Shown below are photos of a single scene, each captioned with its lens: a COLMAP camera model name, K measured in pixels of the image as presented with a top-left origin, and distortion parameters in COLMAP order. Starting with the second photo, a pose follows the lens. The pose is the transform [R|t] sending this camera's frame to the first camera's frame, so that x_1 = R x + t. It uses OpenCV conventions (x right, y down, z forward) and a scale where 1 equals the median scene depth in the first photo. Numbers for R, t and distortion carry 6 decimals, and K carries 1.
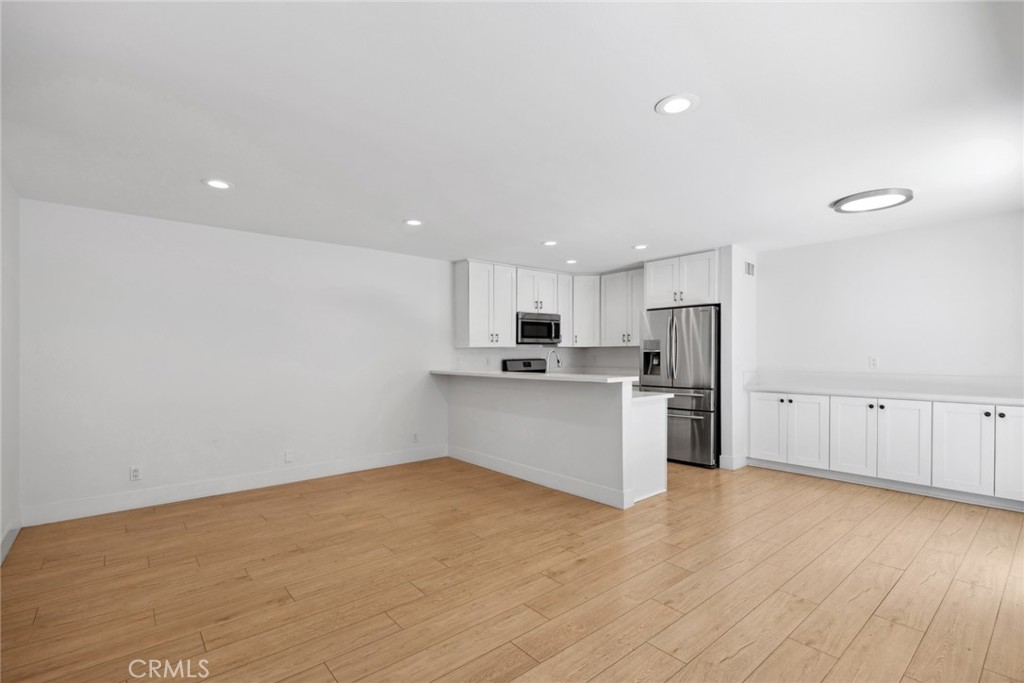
lens RADIAL K [[467.0, 0, 511.0], [0, 467.0, 360.5], [0, 0, 1]] dist [-0.002100, 0.001638]
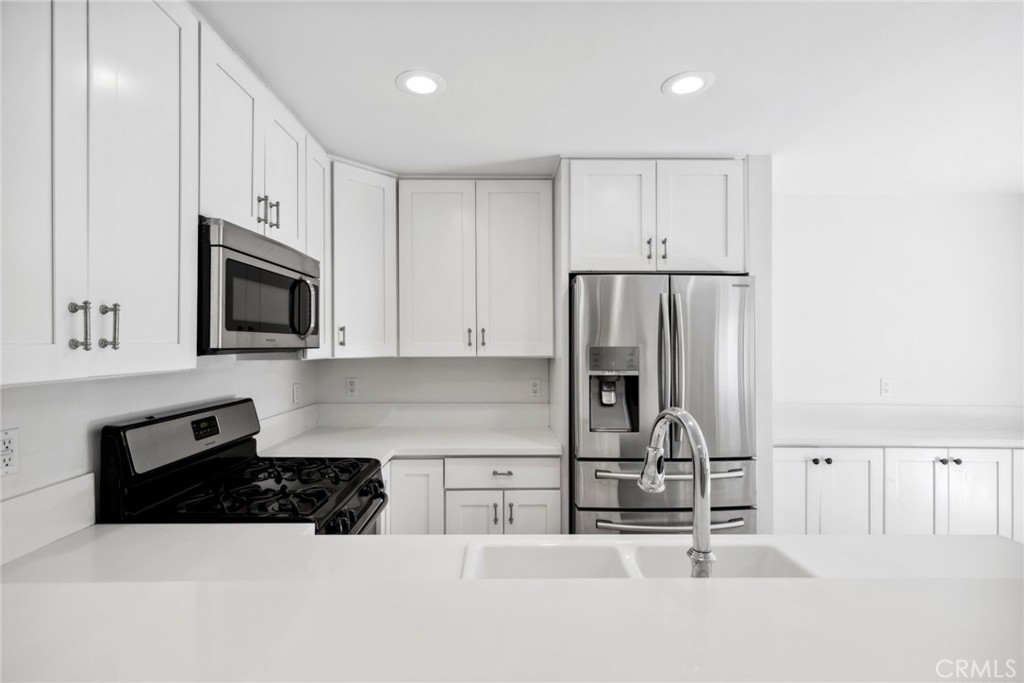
lens RADIAL K [[467.0, 0, 502.1], [0, 467.0, 345.6], [0, 0, 1]] dist [-0.002100, 0.001638]
pose [[0.646326, 0.007239, 0.763027, -0.081392], [0.006422, 0.999868, -0.014926, -0.044840], [-0.763034, 0.014547, 0.646194, 0.929675]]
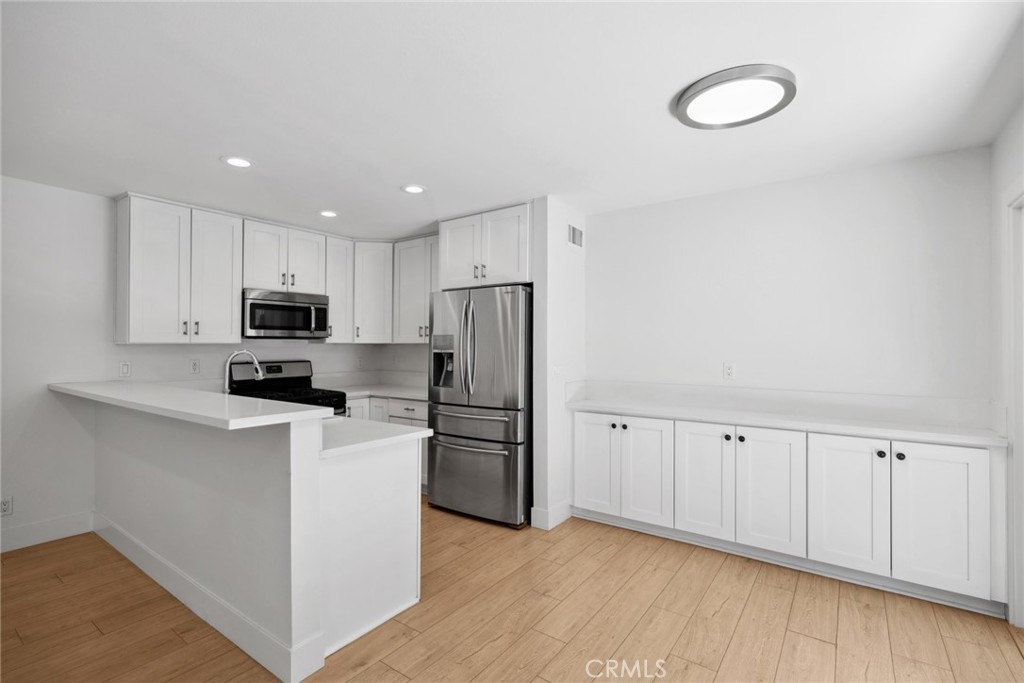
lens RADIAL K [[467.0, 0, 511.1], [0, 467.0, 345.0], [0, 0, 1]] dist [-0.002100, 0.001638]
pose [[0.970475, 0.008612, 0.241047, 0.268981], [-0.003919, 0.999793, -0.019943, -0.018548], [-0.241169, 0.018410, 0.970308, 0.369789]]
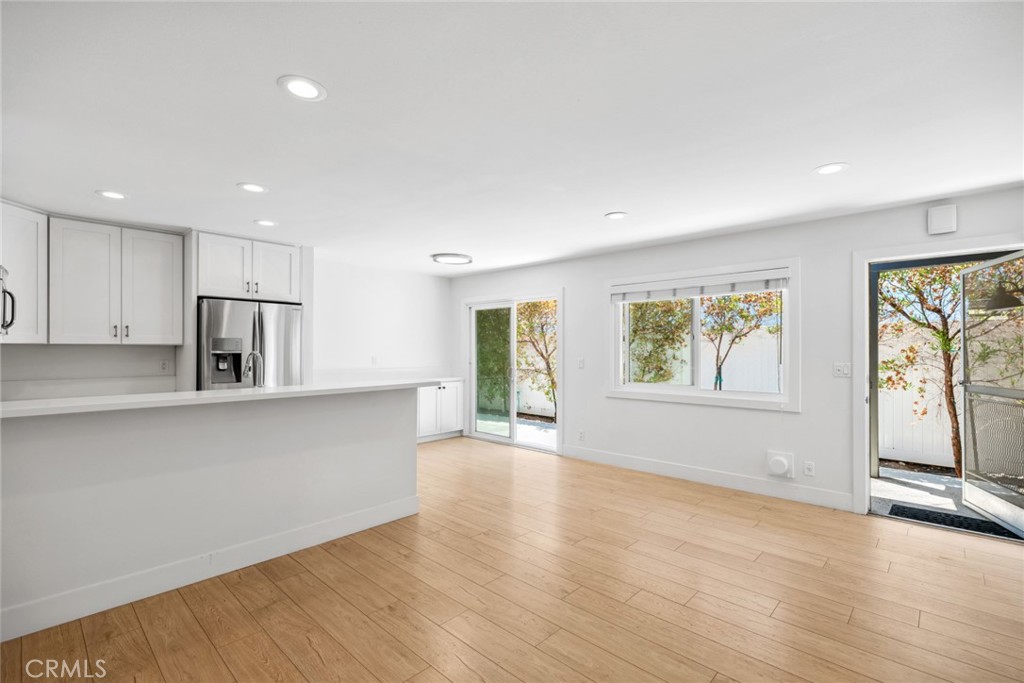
lens RADIAL K [[467.0, 0, 519.9], [0, 467.0, 341.4], [0, 0, 1]] dist [-0.002100, 0.001638]
pose [[-0.128582, 0.021797, 0.991459, -0.604206], [0.015657, 0.999678, -0.019947, -0.016906], [-0.991575, 0.012959, -0.128882, 0.708210]]
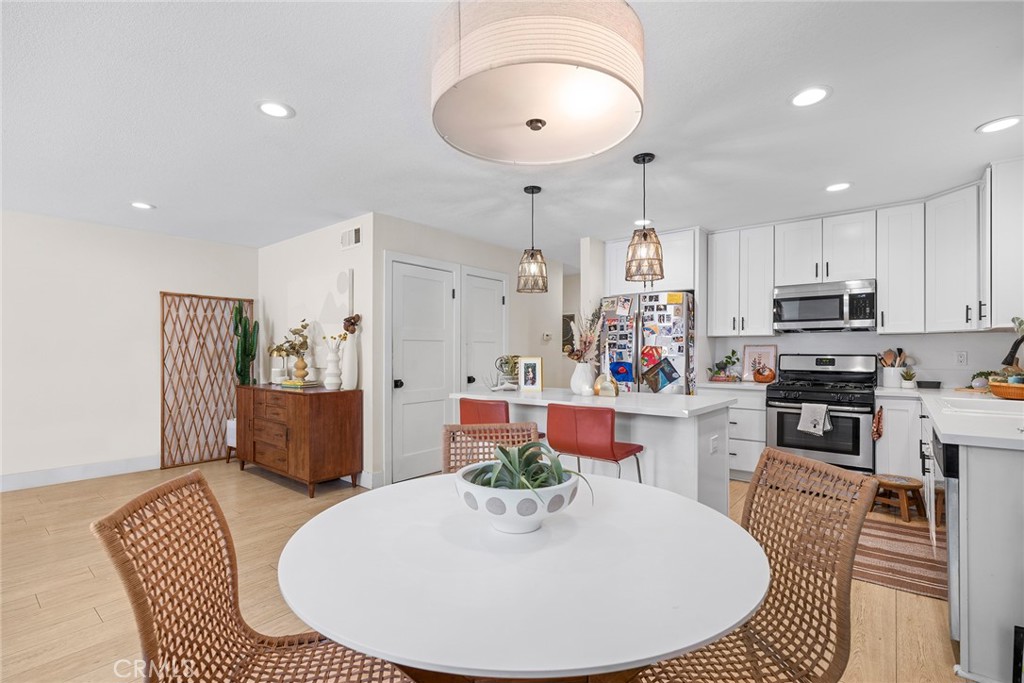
lens RADIAL K [[467.0, 0, 506.5], [0, 467.0, 351.1], [0, 0, 1]] dist [-0.002100, 0.001638]
pose [[0.163020, 0.007584, -0.986594, 0.816887], [-0.019482, 0.999800, 0.004467, -0.000700], [0.986430, 0.018493, 0.163135, 0.602194]]
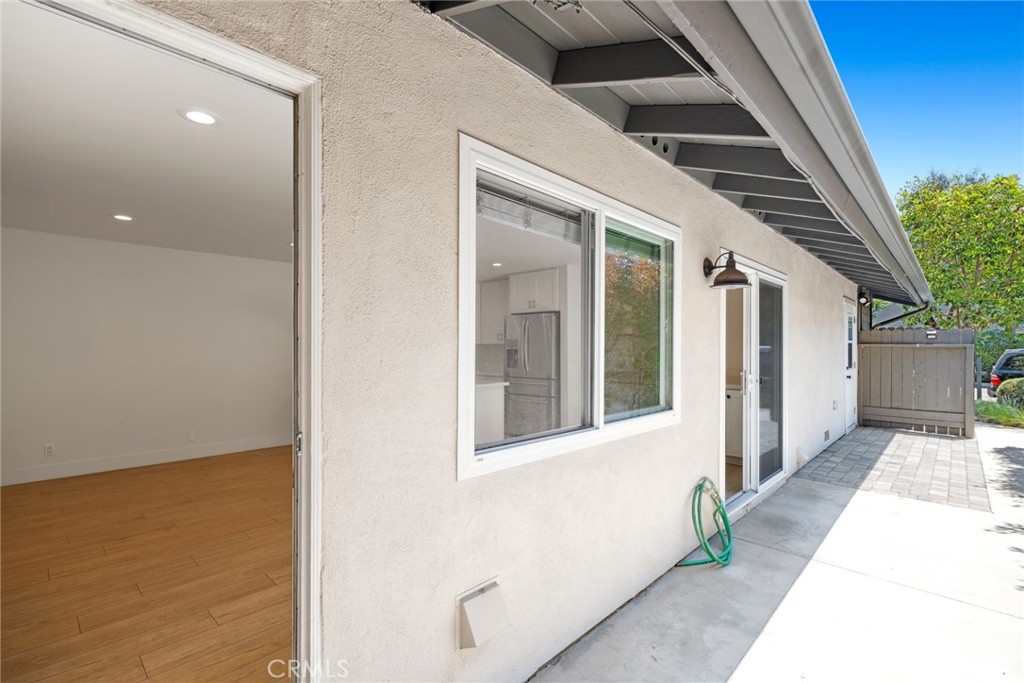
lens RADIAL K [[467.0, 0, 506.8], [0, 467.0, 353.8], [0, 0, 1]] dist [-0.002100, 0.001638]
pose [[0.994510, 0.003858, 0.104568, 0.184235], [-0.003664, 0.999991, -0.002055, -0.003986], [-0.104575, 0.001660, 0.994516, -0.245636]]
